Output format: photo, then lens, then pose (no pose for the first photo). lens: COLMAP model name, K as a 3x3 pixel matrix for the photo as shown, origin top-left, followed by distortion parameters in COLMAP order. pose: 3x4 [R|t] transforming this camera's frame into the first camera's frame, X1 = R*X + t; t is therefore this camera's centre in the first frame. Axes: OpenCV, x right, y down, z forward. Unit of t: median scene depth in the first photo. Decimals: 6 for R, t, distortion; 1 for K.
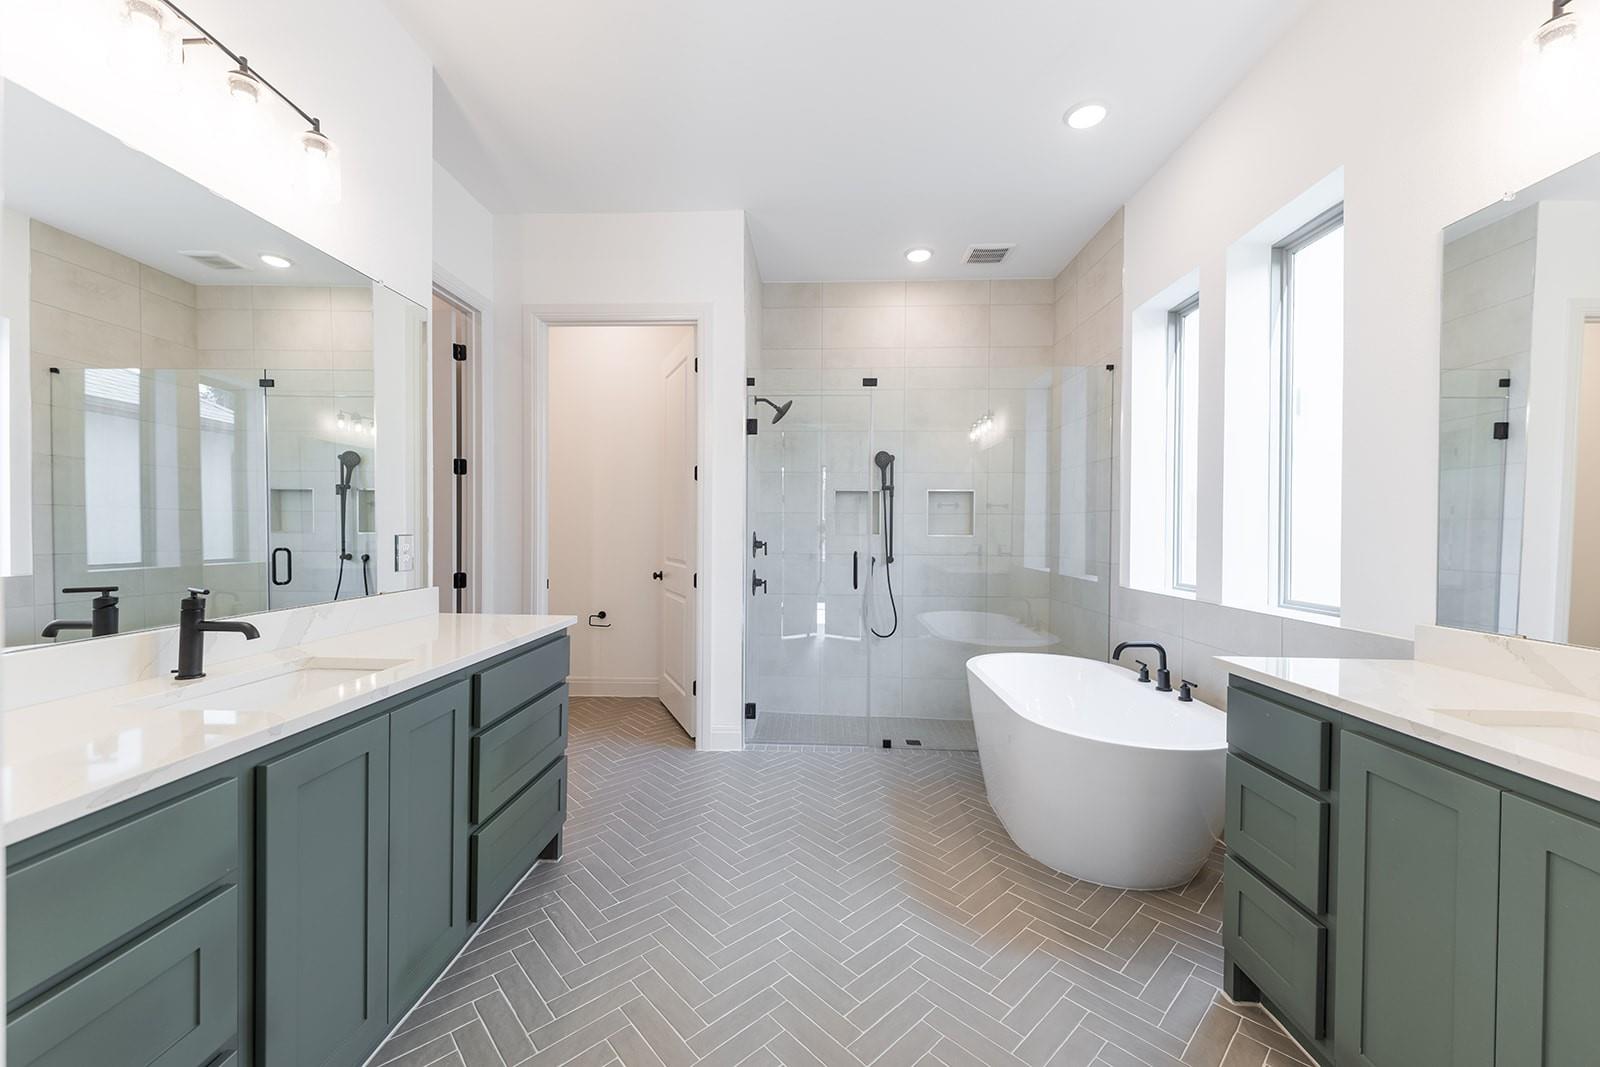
lens RADIAL K [[613.3, 0, 797.2], [0, 613.3, 538.2], [0, 0, 1]] dist [-0.003409, -0.000326]
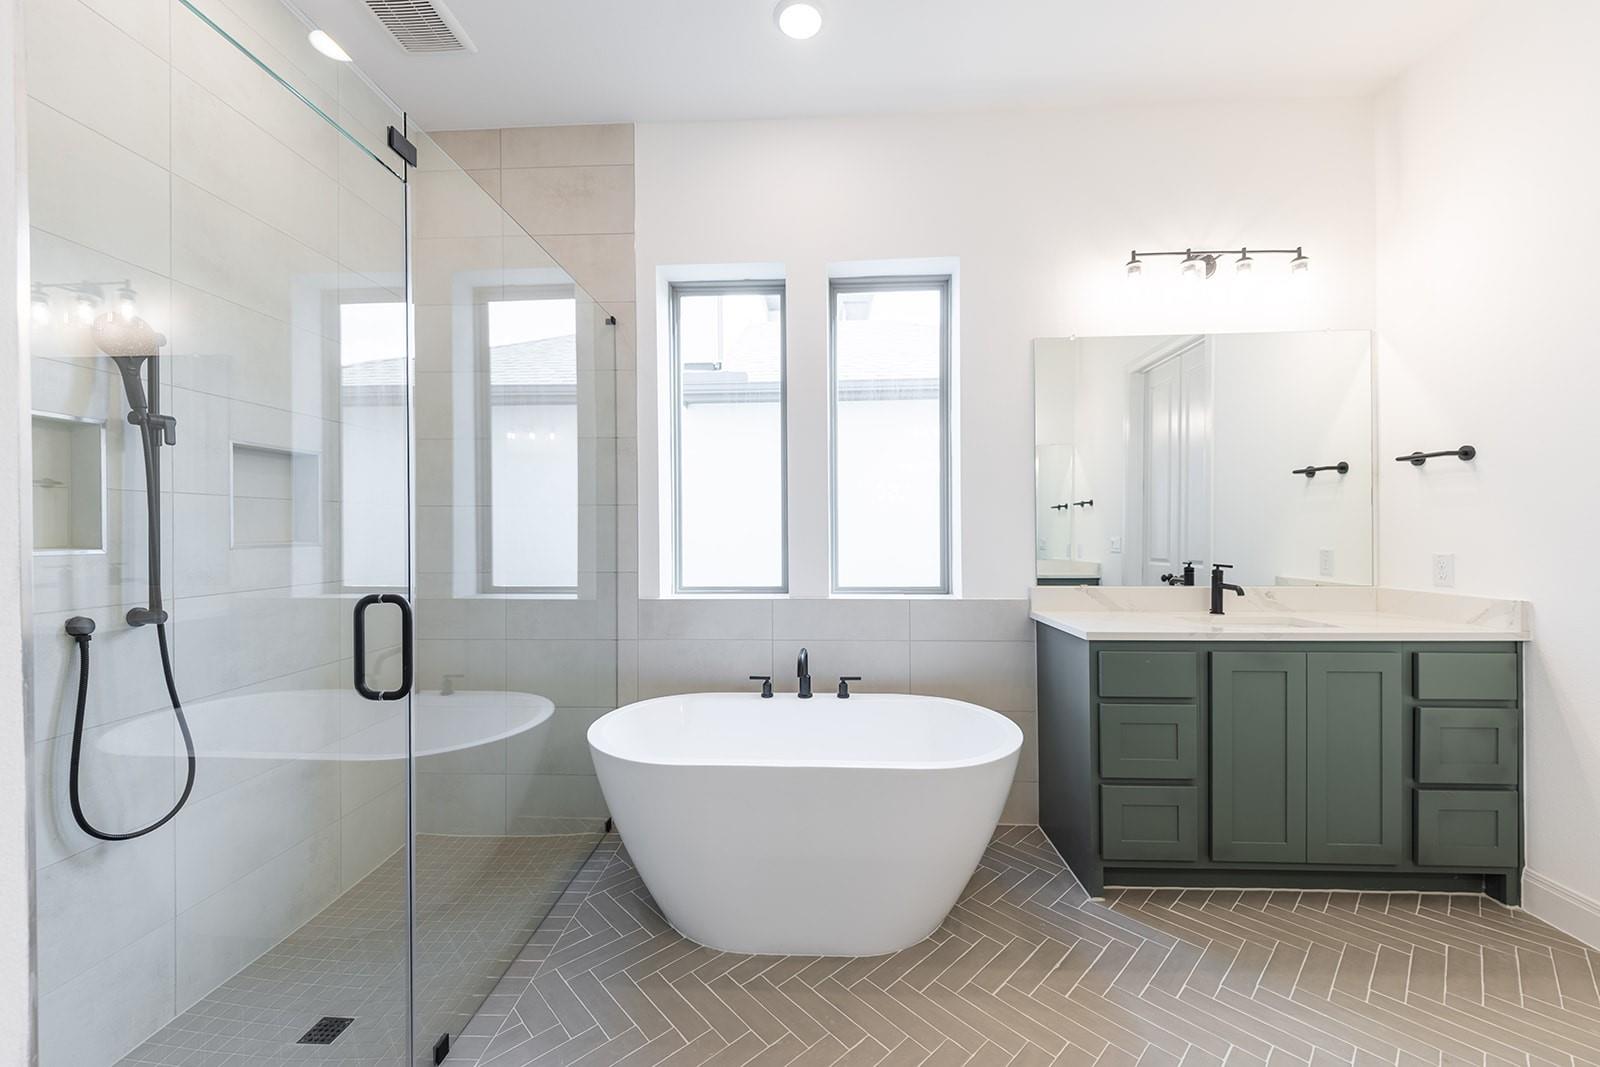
lens RADIAL K [[613.3, 0, 770.2], [0, 613.3, 515.1], [0, 0, 1]] dist [-0.003409, -0.000326]
pose [[0.012102, -0.008564, 0.999890, -0.344938], [0.012013, 0.999892, 0.008418, -0.039820], [-0.999855, 0.011910, 0.012204, 0.995443]]
